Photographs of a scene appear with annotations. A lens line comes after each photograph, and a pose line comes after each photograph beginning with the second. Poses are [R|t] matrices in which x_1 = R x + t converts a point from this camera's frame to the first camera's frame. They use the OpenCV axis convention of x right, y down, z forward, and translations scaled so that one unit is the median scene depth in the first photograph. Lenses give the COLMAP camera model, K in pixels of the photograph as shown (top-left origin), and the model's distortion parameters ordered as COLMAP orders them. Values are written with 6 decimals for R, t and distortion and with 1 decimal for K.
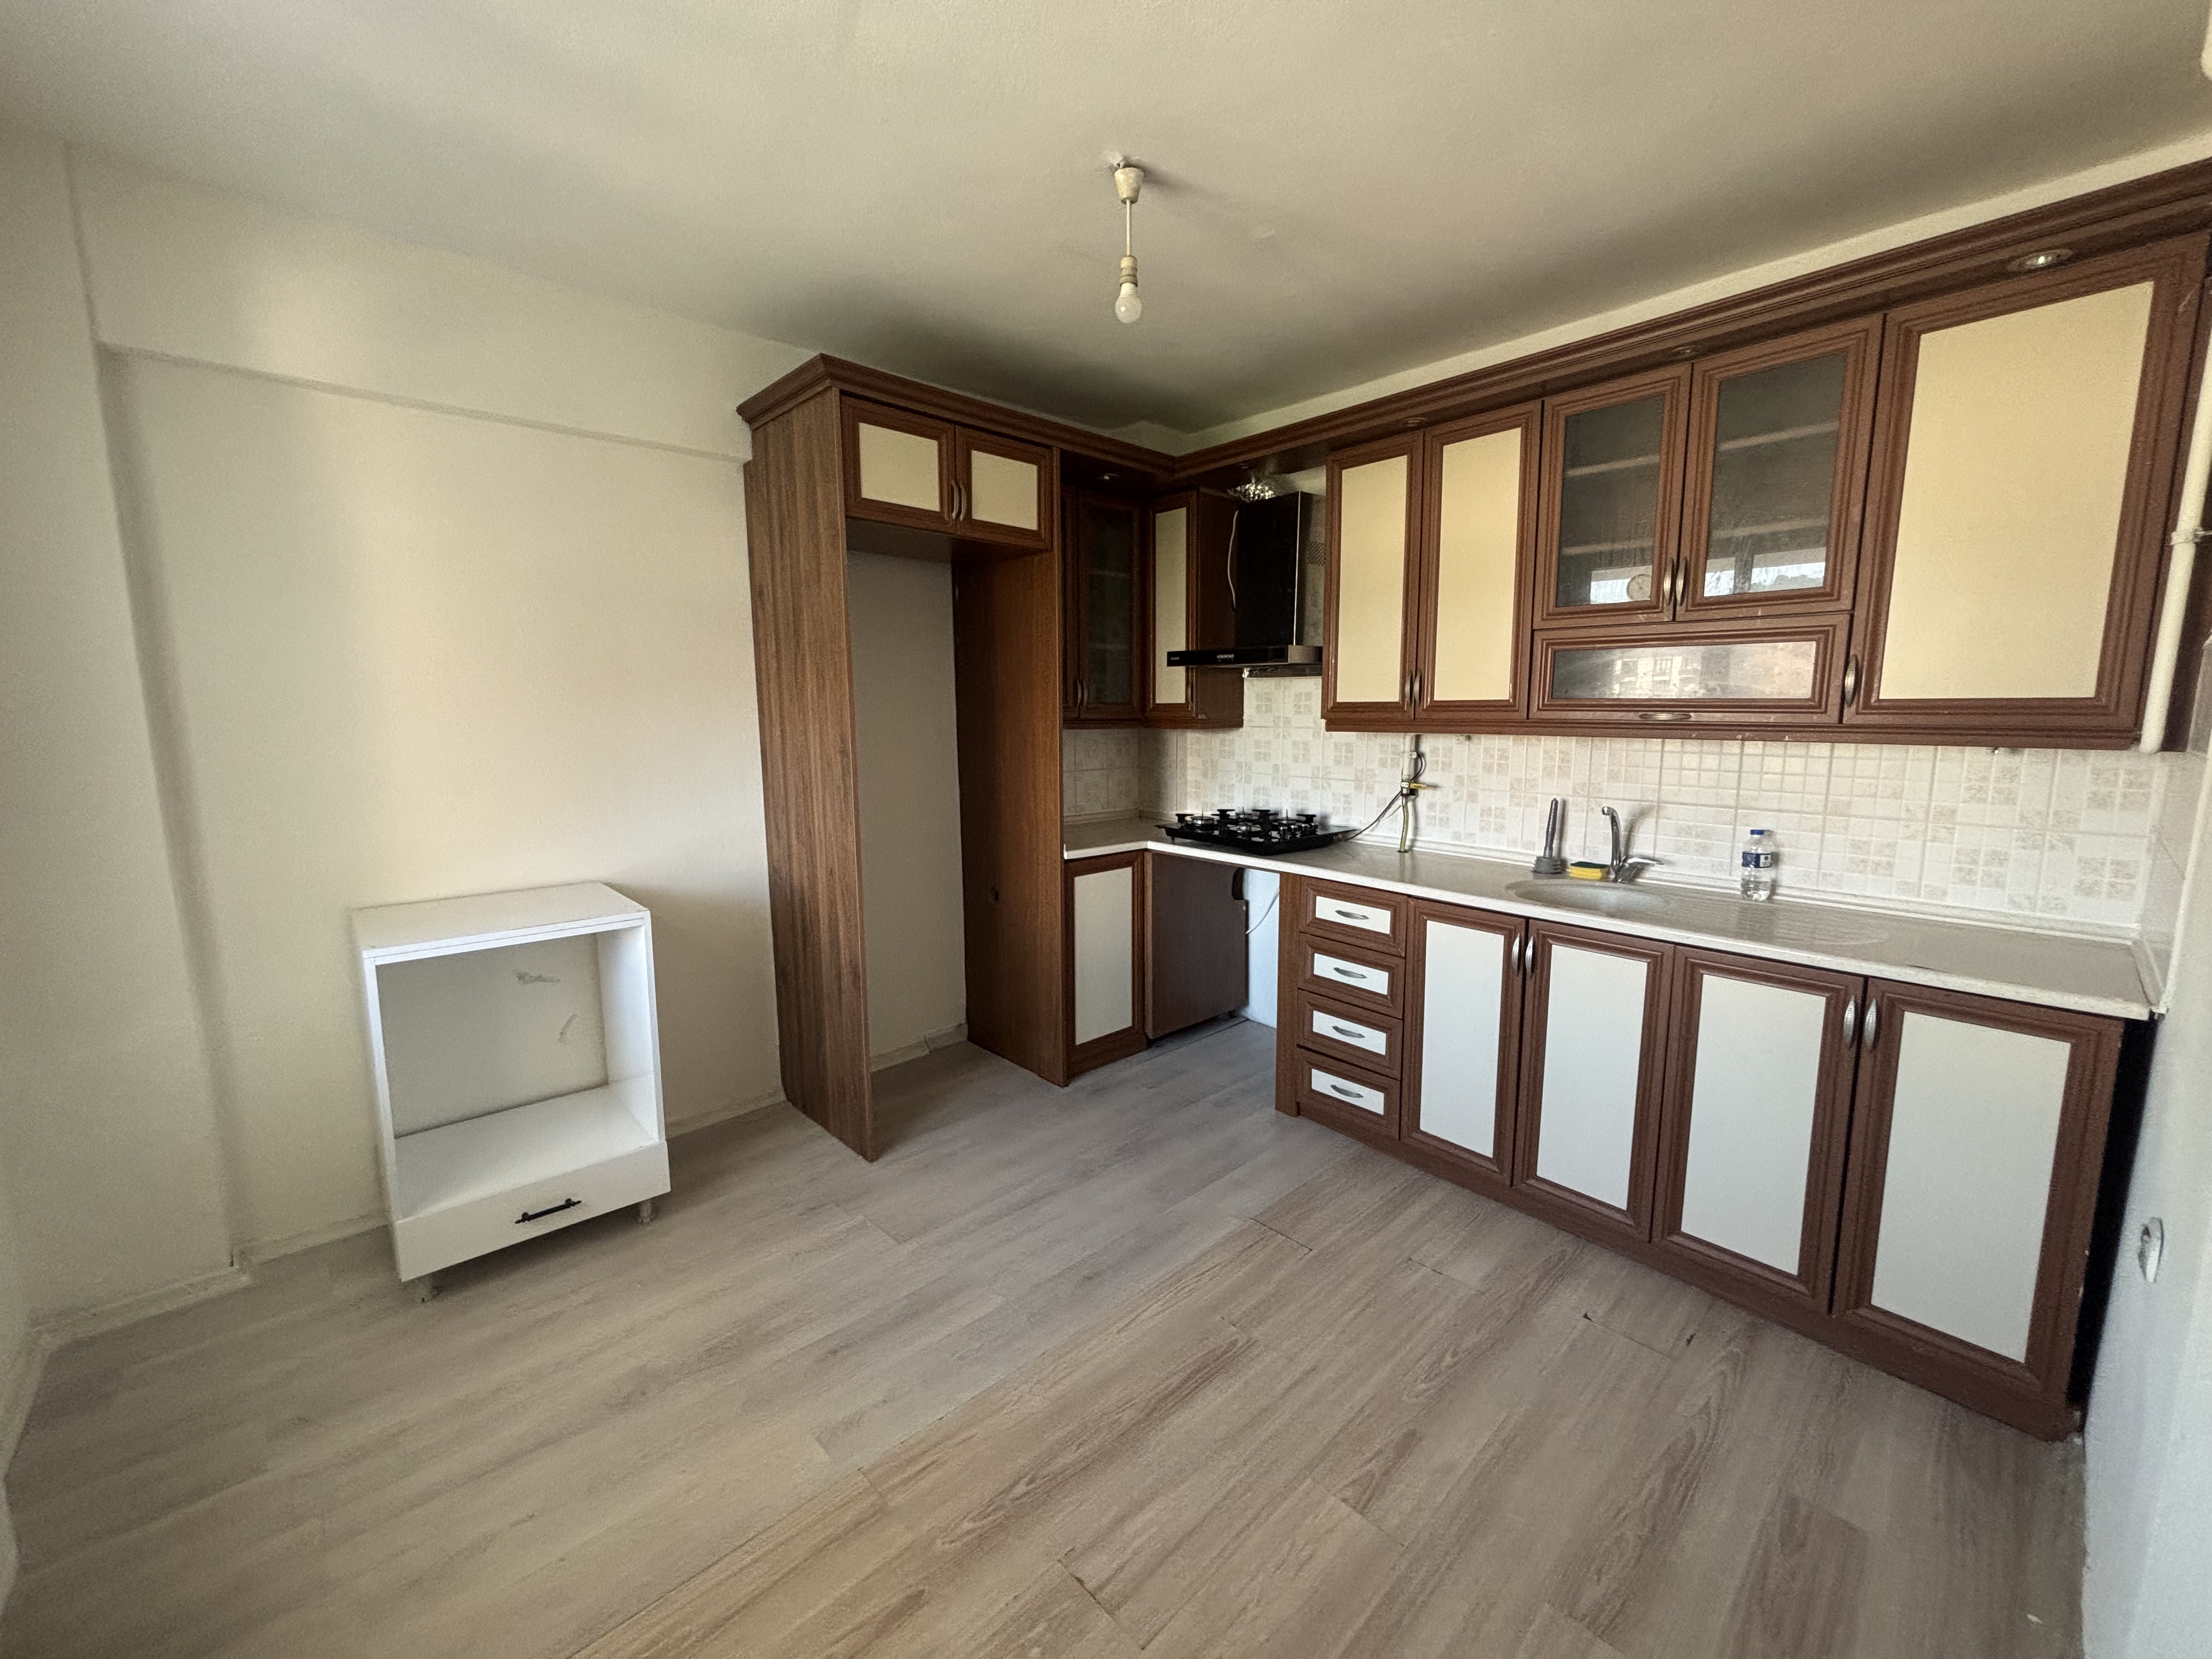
lens RADIAL K [[891.7, 0, 1100.9], [0, 891.7, 826.4], [0, 0, 1]] dist [0.000711, -0.000008]
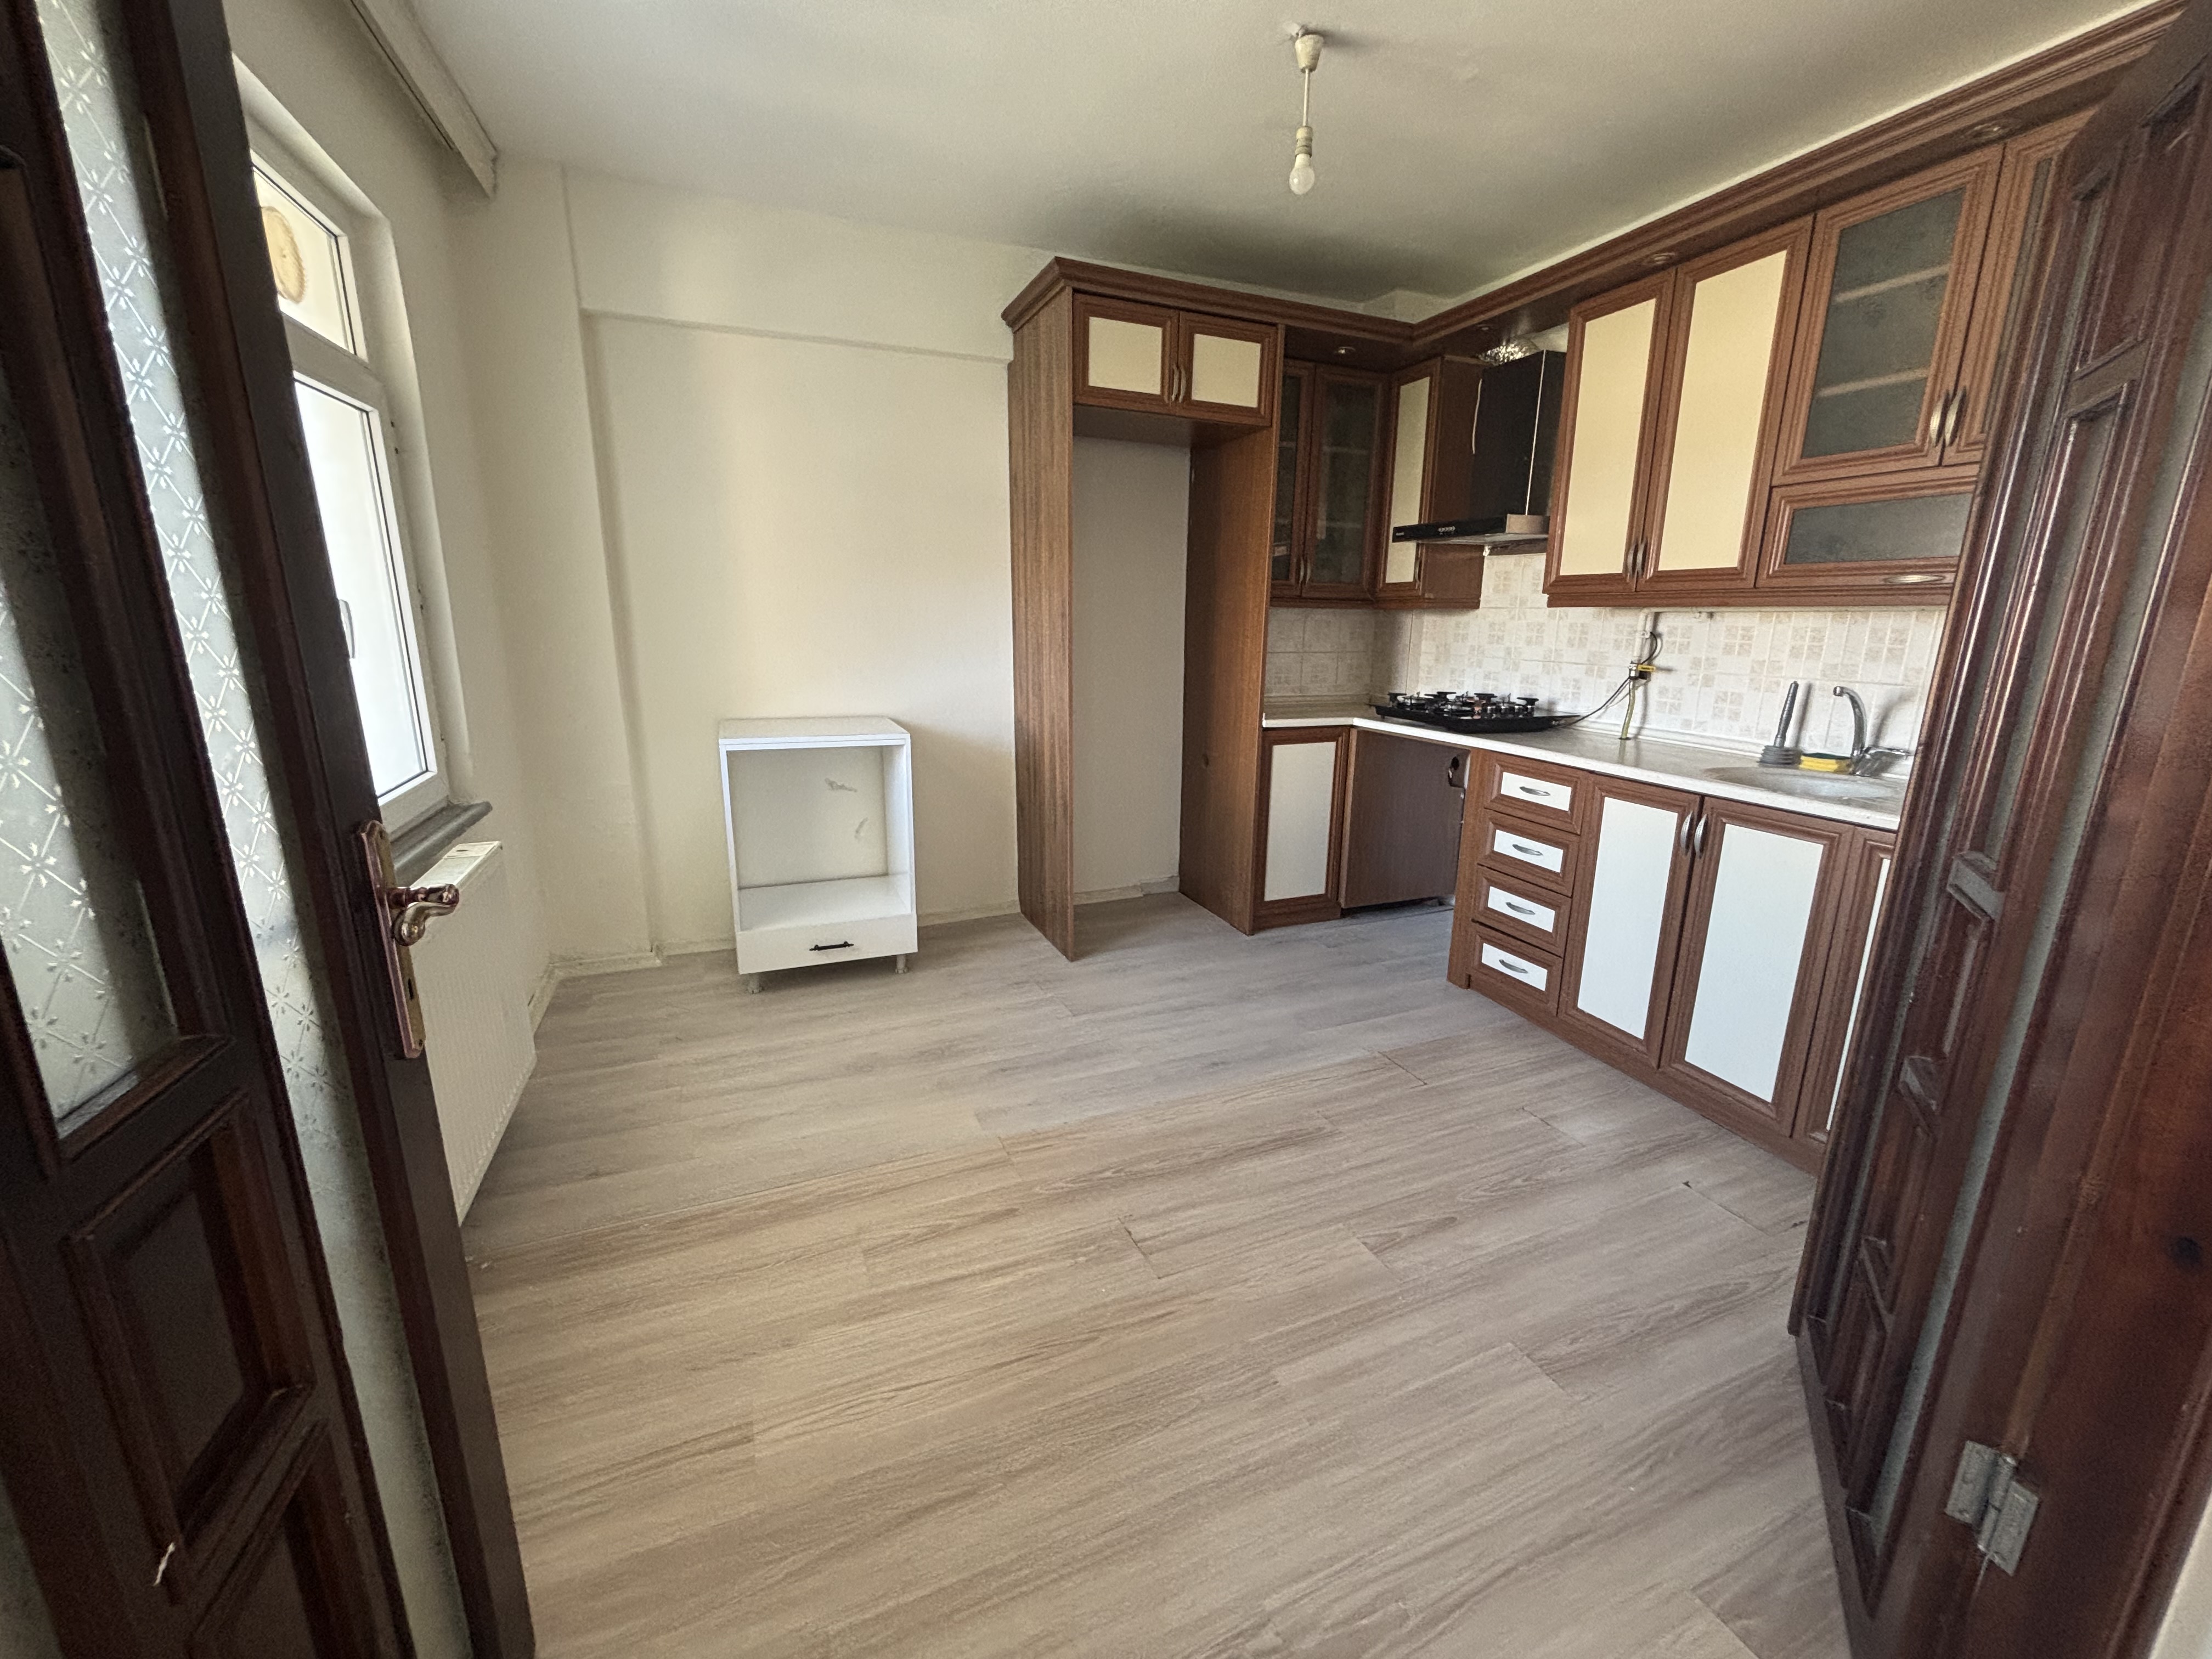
lens RADIAL K [[891.7, 0, 1098.8], [0, 891.7, 827.0], [0, 0, 1]] dist [0.000711, -0.000008]
pose [[0.937903, 0.094109, -0.333889, 0.178621], [-0.061637, 0.992393, 0.106573, 0.069229], [0.341379, -0.079376, 0.936568, -0.109027]]
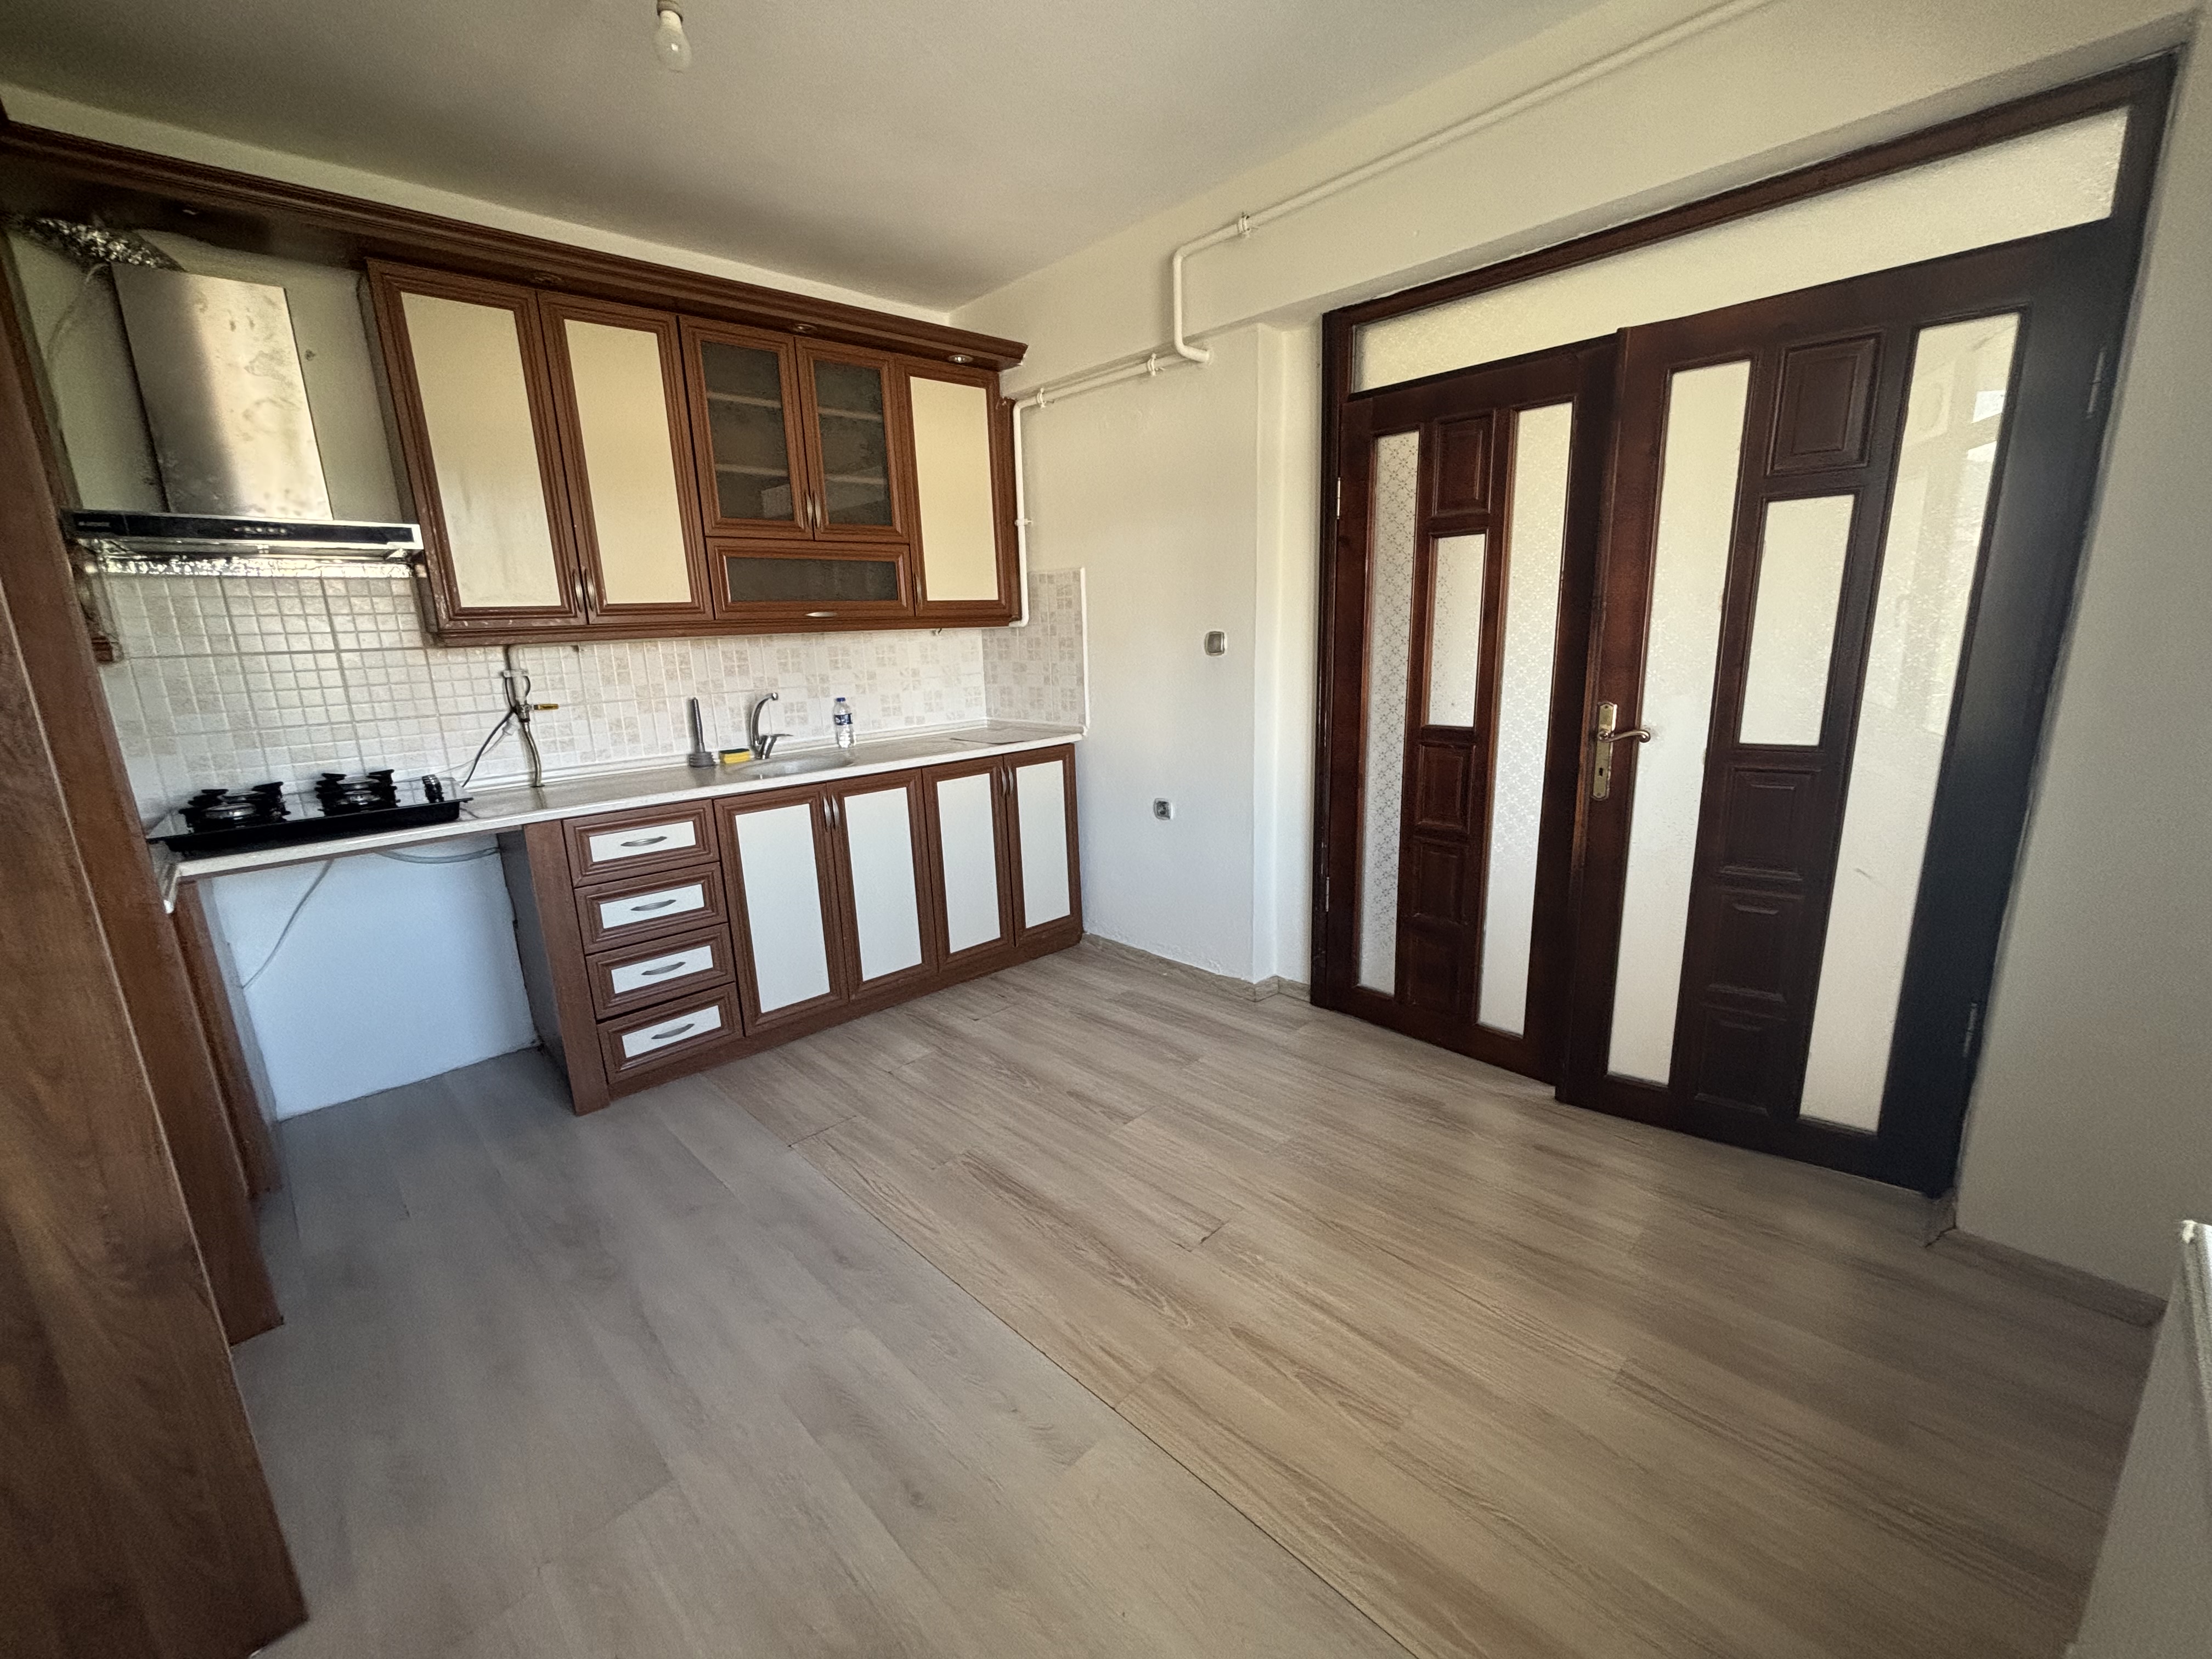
lens RADIAL K [[891.7, 0, 1107.8], [0, 891.7, 823.7], [0, 0, 1]] dist [0.000711, -0.000008]
pose [[-0.030931, -0.214615, 0.976209, -0.671974], [0.175860, 0.960272, 0.216683, -0.034554], [-0.983929, 0.178378, 0.008039, 0.578599]]
